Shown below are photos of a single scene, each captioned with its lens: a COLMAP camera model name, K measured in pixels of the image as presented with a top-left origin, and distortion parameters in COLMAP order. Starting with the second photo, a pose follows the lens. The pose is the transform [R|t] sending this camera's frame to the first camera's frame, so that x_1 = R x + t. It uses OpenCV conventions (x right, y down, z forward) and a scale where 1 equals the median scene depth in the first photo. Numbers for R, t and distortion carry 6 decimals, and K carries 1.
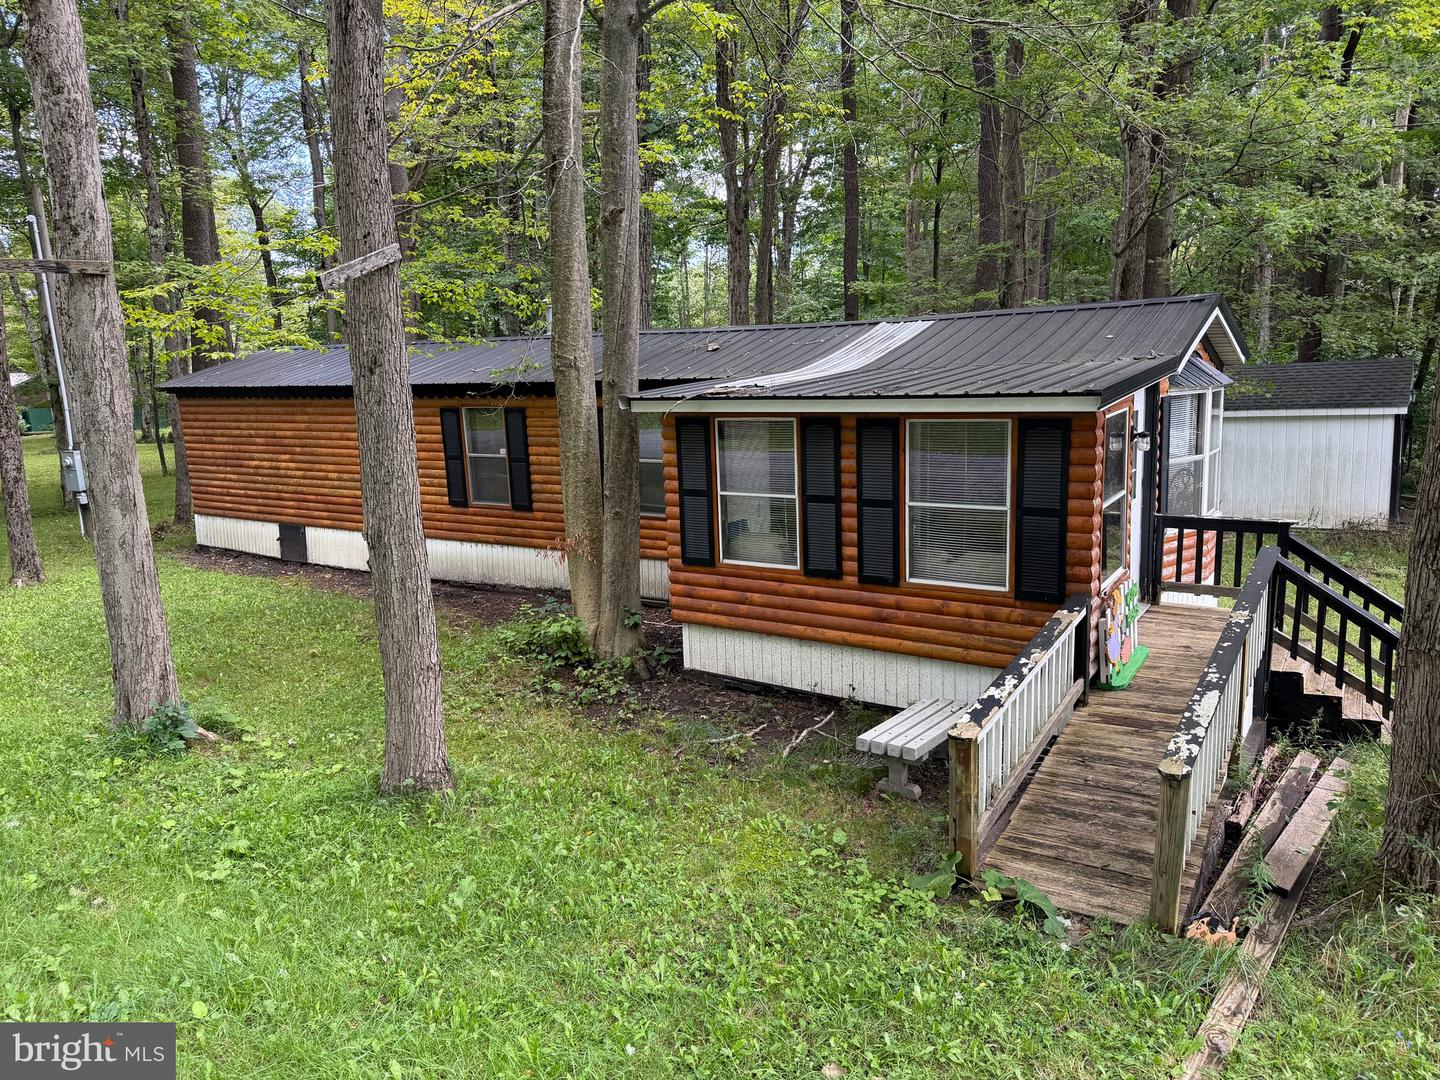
lens RADIAL K [[1003.9, 0, 720.0], [0, 1003.9, 540.0], [0, 0, 1]] dist [0.002417, -0.002861]
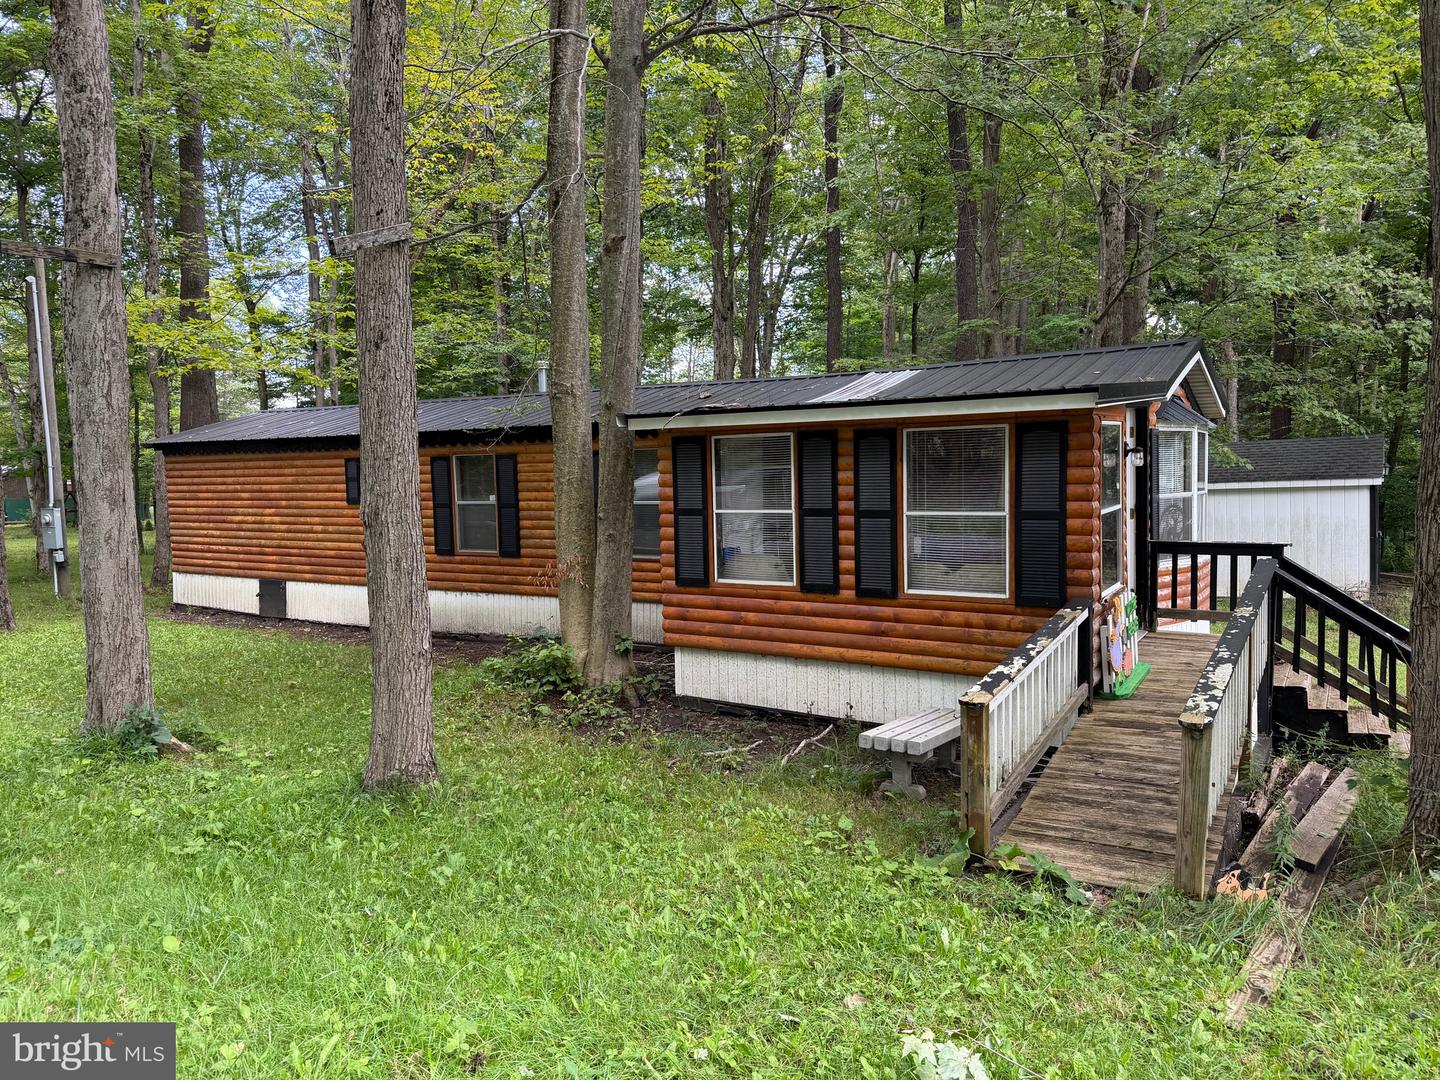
lens RADIAL K [[1003.2, 0, 717.5], [0, 1003.2, 537.9], [0, 0, 1]] dist [0.001619, -0.001626]
pose [[0.999729, 0.012861, 0.019383, -0.019523], [-0.010646, 0.993837, -0.110337, 0.102238], [-0.020683, 0.110100, 0.993705, 0.015106]]
